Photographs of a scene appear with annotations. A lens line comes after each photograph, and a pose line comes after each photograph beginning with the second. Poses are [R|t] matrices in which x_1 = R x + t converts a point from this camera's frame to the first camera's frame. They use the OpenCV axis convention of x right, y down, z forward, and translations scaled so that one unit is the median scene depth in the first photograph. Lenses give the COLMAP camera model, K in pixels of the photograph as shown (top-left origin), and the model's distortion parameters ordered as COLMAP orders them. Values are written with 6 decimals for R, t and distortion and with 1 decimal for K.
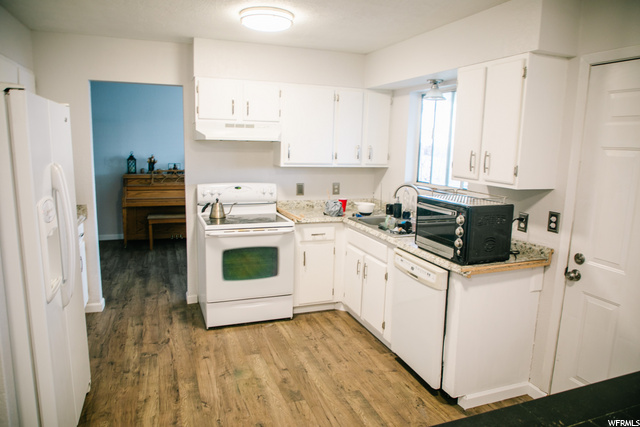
lens RADIAL K [[426.6, 0, 320.0], [0, 426.6, 213.5], [0, 0, 1]] dist [-0.043004, 0.003134]
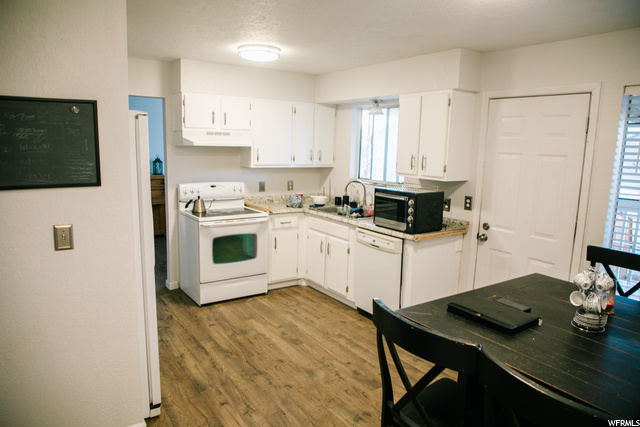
lens RADIAL K [[426.6, 0, 320.0], [0, 426.6, 213.5], [0, 0, 1]] dist [-0.043004, 0.003134]
pose [[0.972209, -0.036904, 0.231189, -0.210278], [0.036670, 0.999313, 0.005312, 0.021580], [-0.231226, 0.003314, 0.972894, -0.231086]]
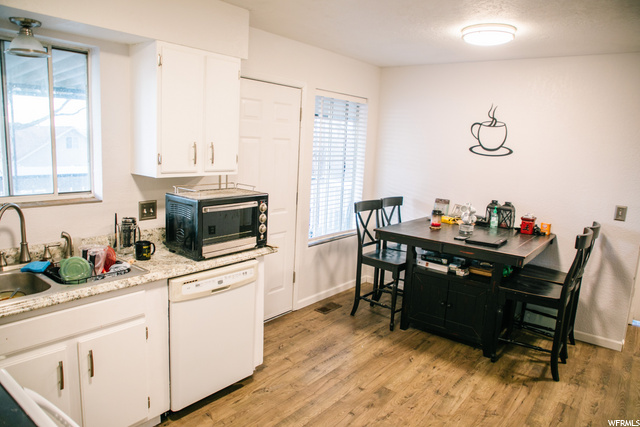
lens RADIAL K [[440.9, 0, 320.0], [0, 440.9, 213.5], [0, 0, 1]] dist [-0.041594, 0.001505]
pose [[-0.506634, -0.194993, 0.839821, -0.485170], [0.078914, 0.959512, 0.270389, -0.183801], [-0.858542, 0.203262, -0.470733, 0.968619]]
